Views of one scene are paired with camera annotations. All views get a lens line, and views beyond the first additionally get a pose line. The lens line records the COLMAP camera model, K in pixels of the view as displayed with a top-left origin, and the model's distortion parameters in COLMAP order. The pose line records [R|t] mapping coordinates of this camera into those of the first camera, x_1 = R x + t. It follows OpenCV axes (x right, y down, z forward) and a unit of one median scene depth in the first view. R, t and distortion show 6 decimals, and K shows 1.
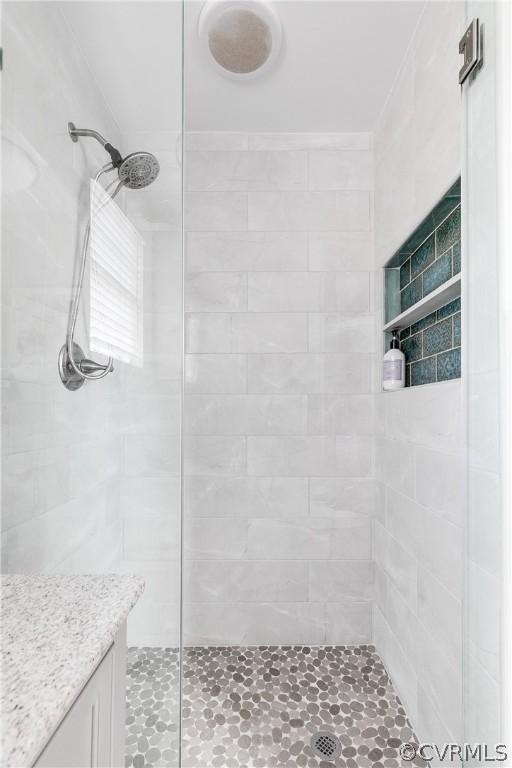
lens RADIAL K [[351.8, 0, 267.5], [0, 351.8, 406.2], [0, 0, 1]] dist [0.005435, -0.001512]
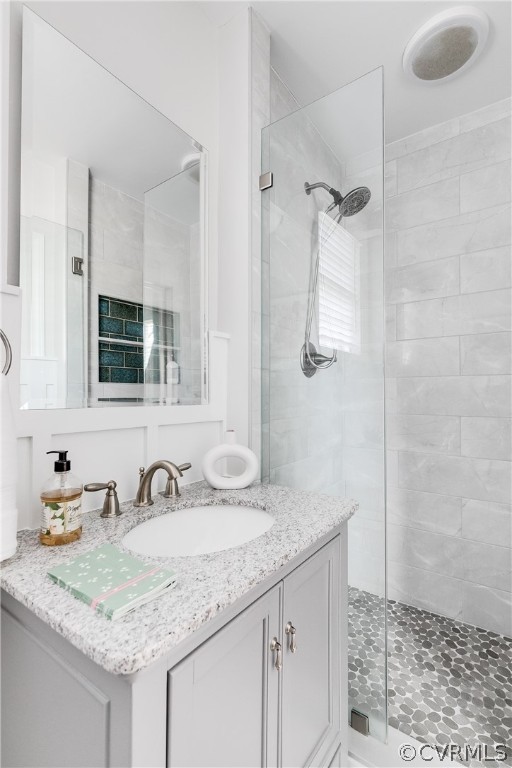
lens RADIAL K [[351.8, 0, 257.0], [0, 351.8, 383.8], [0, 0, 1]] dist [0.005435, -0.001512]
pose [[0.806297, -0.014436, -0.591335, 0.081295], [0.006734, 0.999861, -0.015227, 0.000858], [0.591473, 0.008296, 0.806282, -0.194807]]
